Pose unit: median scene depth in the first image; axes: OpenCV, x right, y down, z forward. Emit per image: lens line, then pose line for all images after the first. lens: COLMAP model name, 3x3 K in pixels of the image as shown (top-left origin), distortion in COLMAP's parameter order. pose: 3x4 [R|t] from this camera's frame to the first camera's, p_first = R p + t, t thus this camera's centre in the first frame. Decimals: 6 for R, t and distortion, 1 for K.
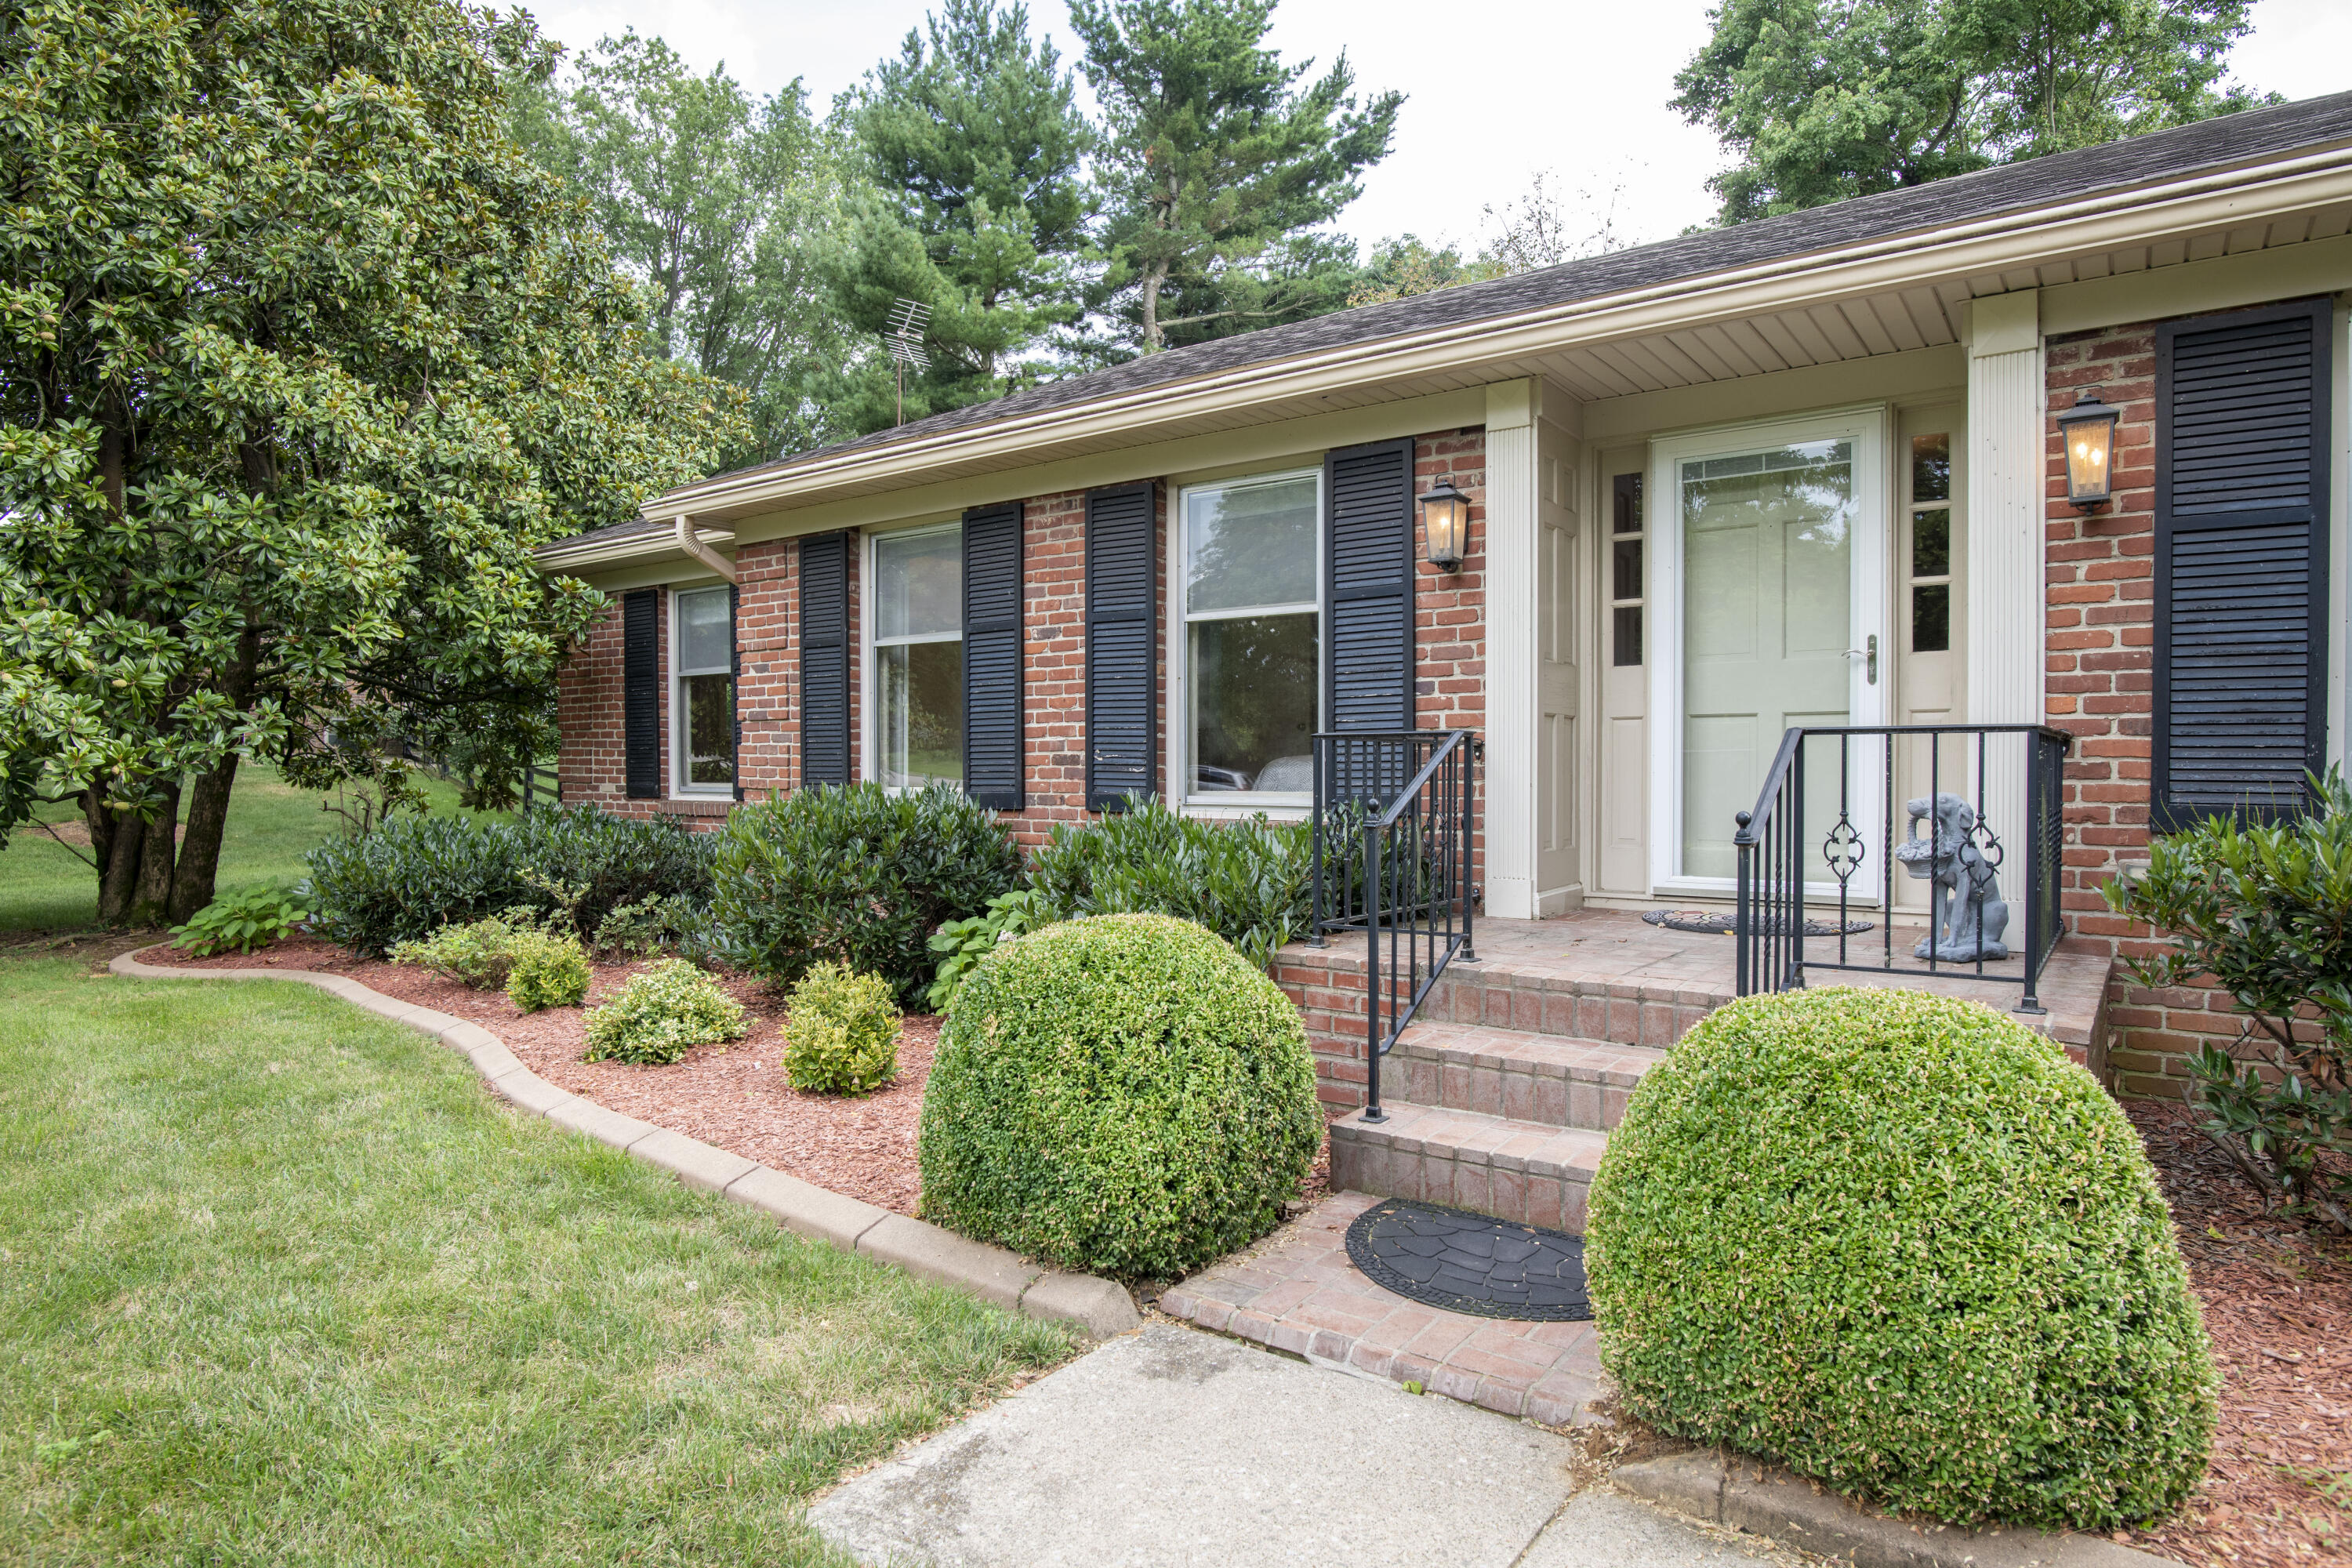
lens RADIAL K [[1369.4, 0, 1176.0], [0, 1369.4, 784.0], [0, 0, 1]] dist [0.004121, 0.000971]
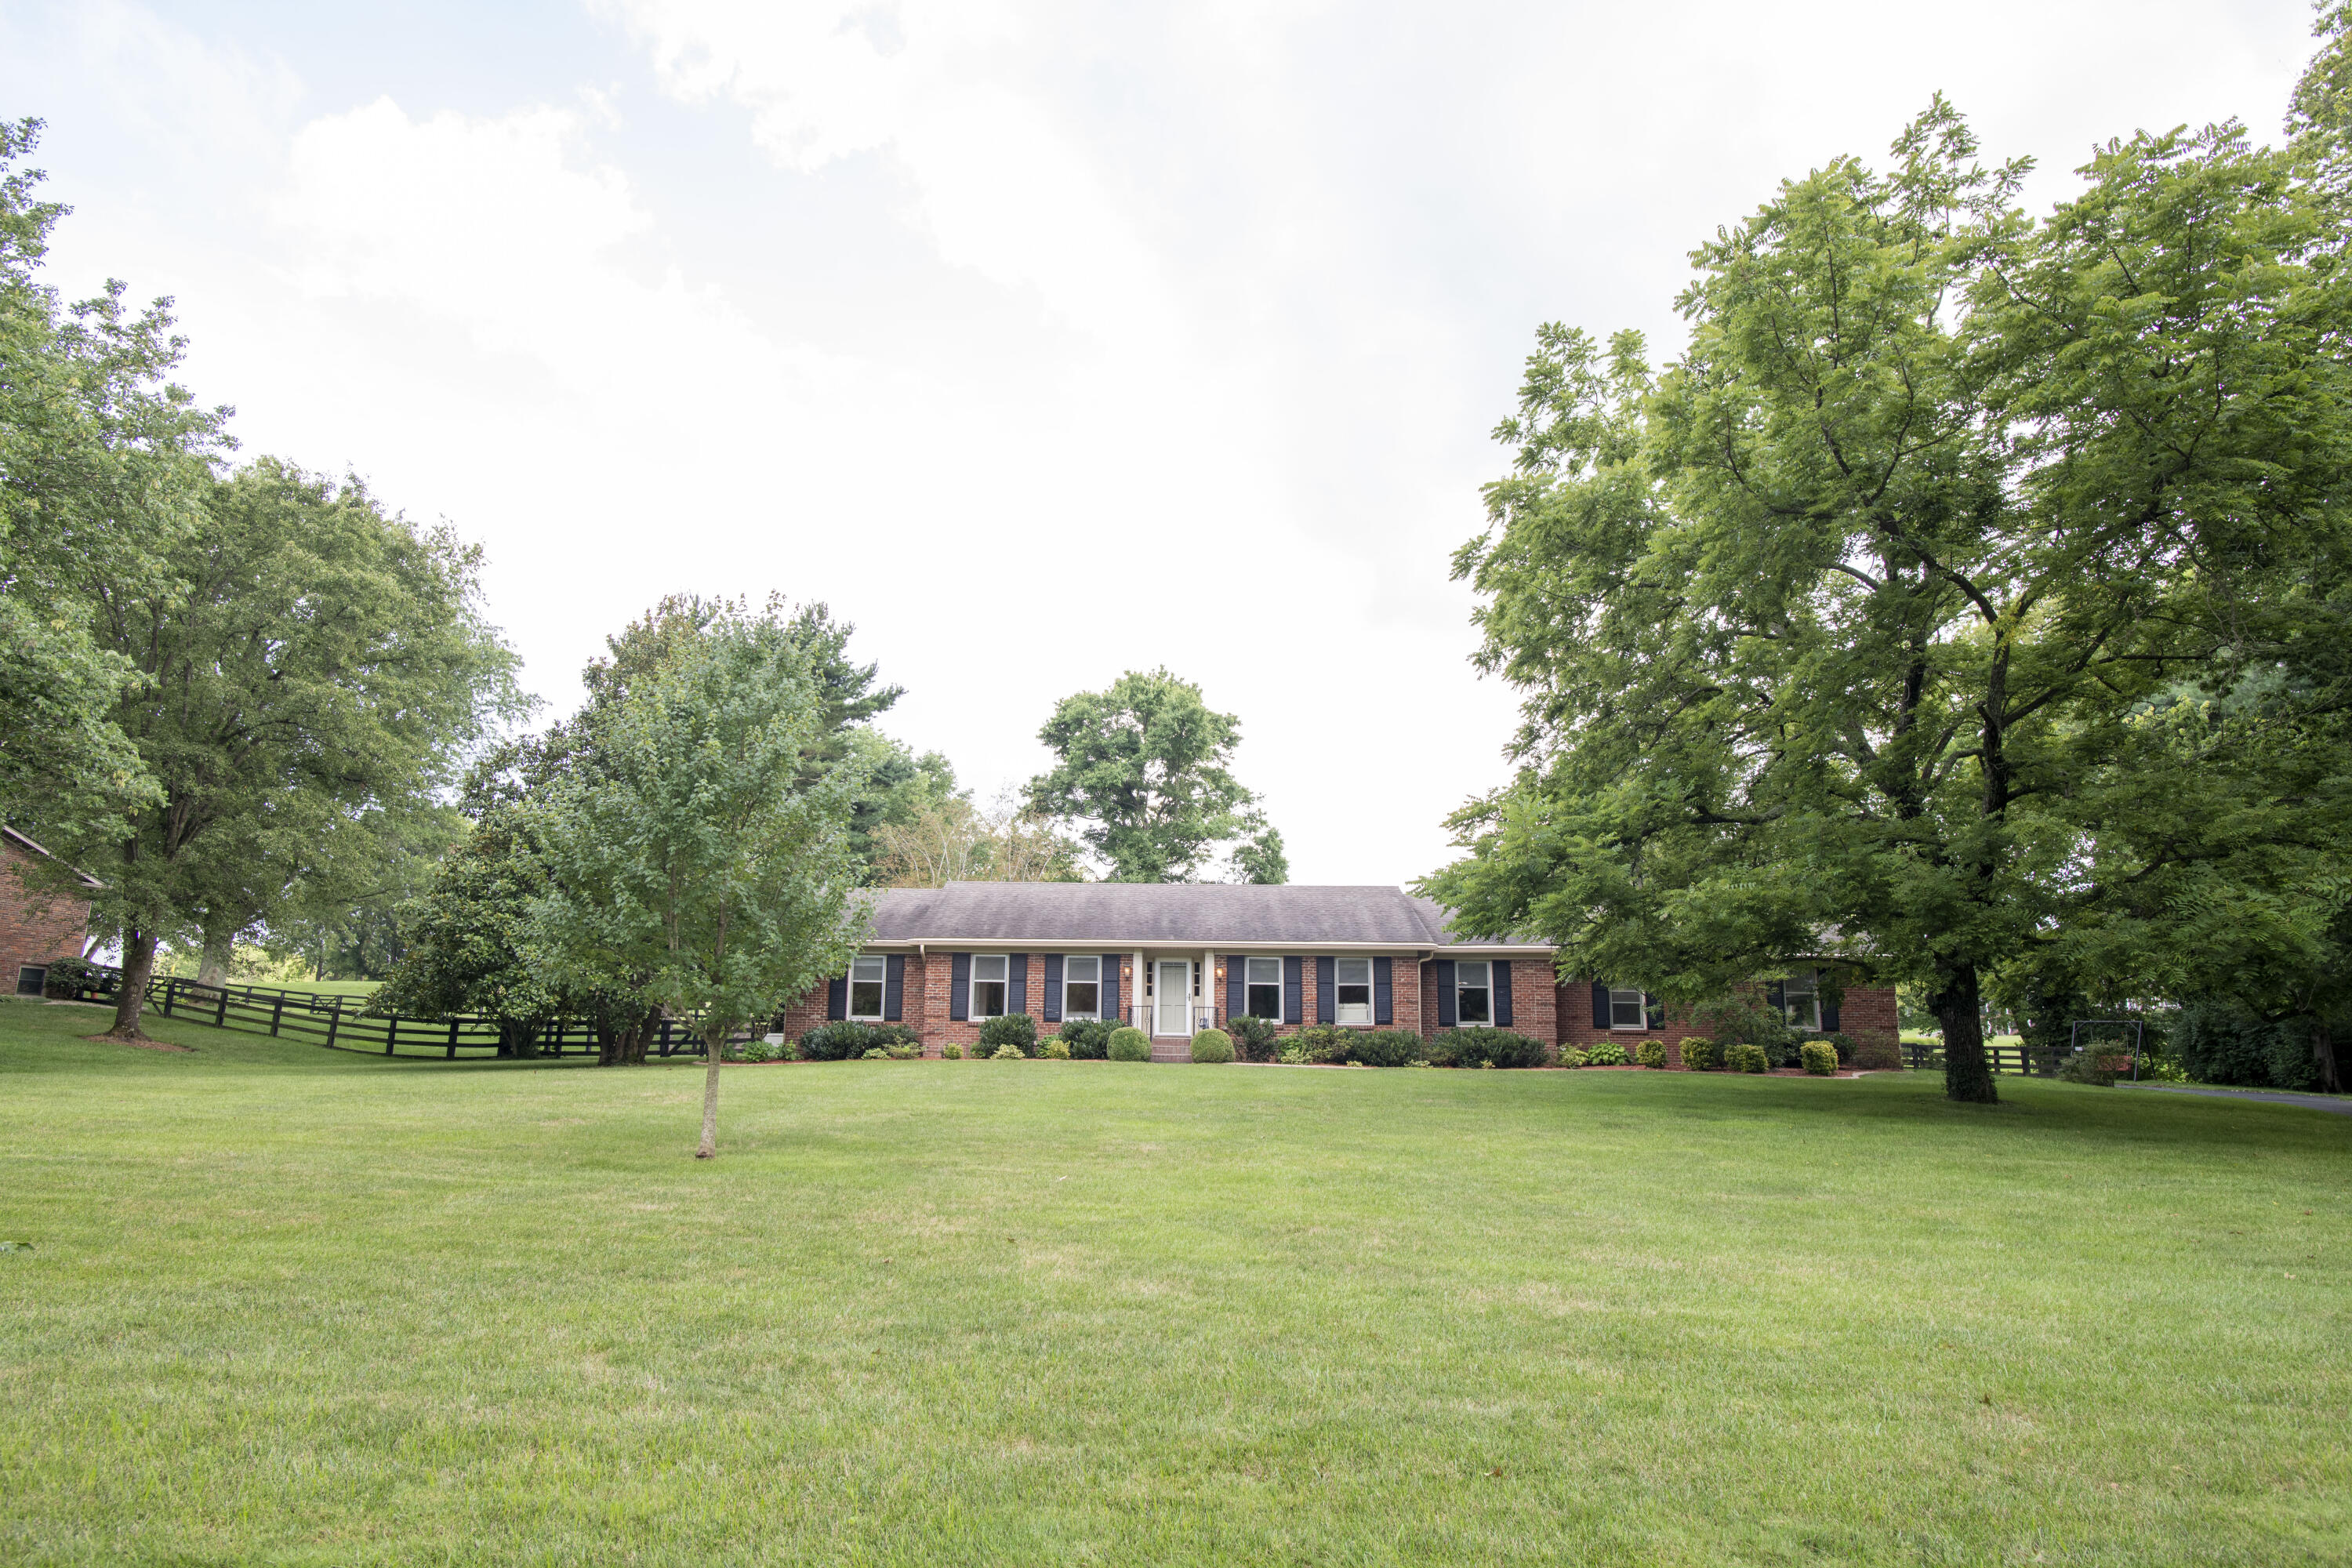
lens RADIAL K [[1369.4, 0, 1176.0], [0, 1369.4, 784.0], [0, 0, 1]] dist [0.004121, 0.000971]
pose [[0.803786, 0.119892, 0.582713, -2.723333], [-0.002428, 0.980136, -0.198311, 0.162377], [-0.594914, 0.157984, 0.788111, -3.341538]]
